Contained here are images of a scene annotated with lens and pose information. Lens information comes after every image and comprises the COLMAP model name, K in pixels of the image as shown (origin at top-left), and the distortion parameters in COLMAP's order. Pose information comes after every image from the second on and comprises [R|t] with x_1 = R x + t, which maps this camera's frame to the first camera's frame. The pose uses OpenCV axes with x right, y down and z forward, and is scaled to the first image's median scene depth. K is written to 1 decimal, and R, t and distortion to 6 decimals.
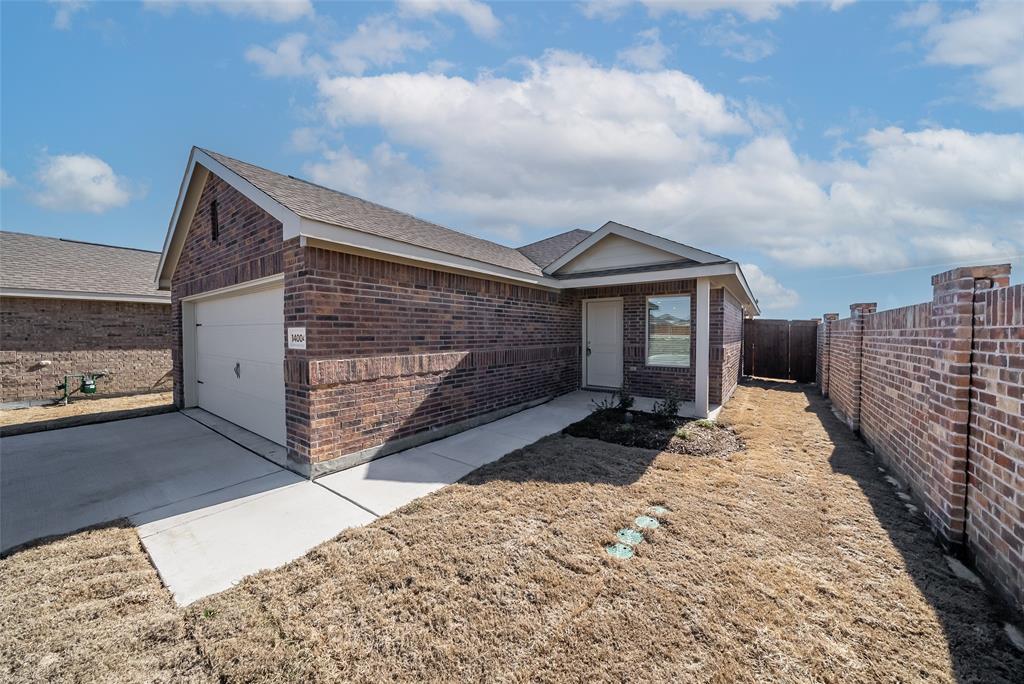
lens RADIAL K [[350.5, 0, 511.2], [0, 350.5, 340.7], [0, 0, 1]] dist [-0.002214, -0.000194]
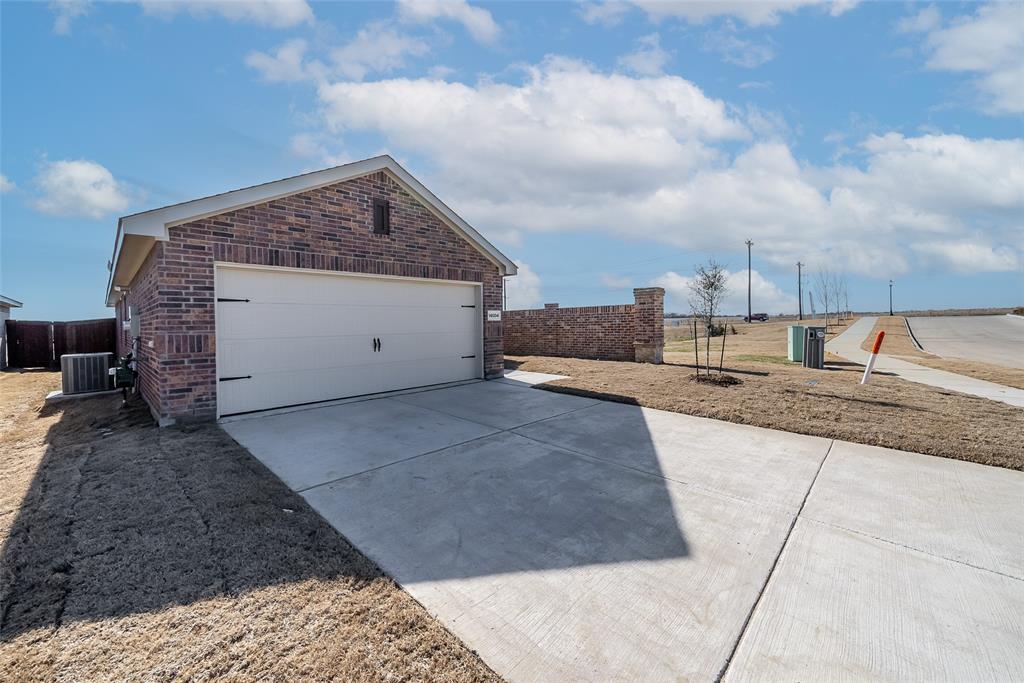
lens RADIAL K [[394.3, 0, 512.3], [0, 394.3, 330.5], [0, 0, 1]] dist [-0.002727, -0.000199]
pose [[0.130233, -0.020063, 0.991280, -1.332106], [0.039479, 0.999107, 0.015034, 0.023148], [-0.990697, 0.037177, 0.130909, 0.255661]]
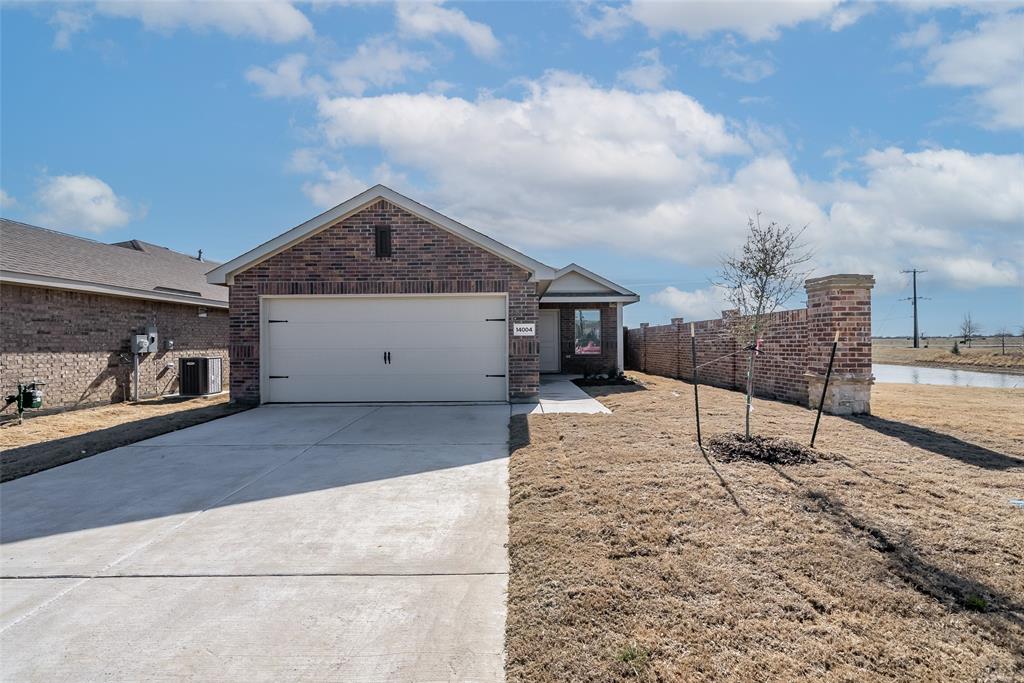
lens RADIAL K [[446.1, 0, 513.5], [0, 446.1, 341.3], [0, 0, 1]] dist [-0.000070, 0.000722]
pose [[0.805024, -0.003491, 0.593233, -0.909432], [0.021314, 0.999507, -0.023041, 0.047290], [-0.592860, 0.031192, 0.804701, -0.374647]]
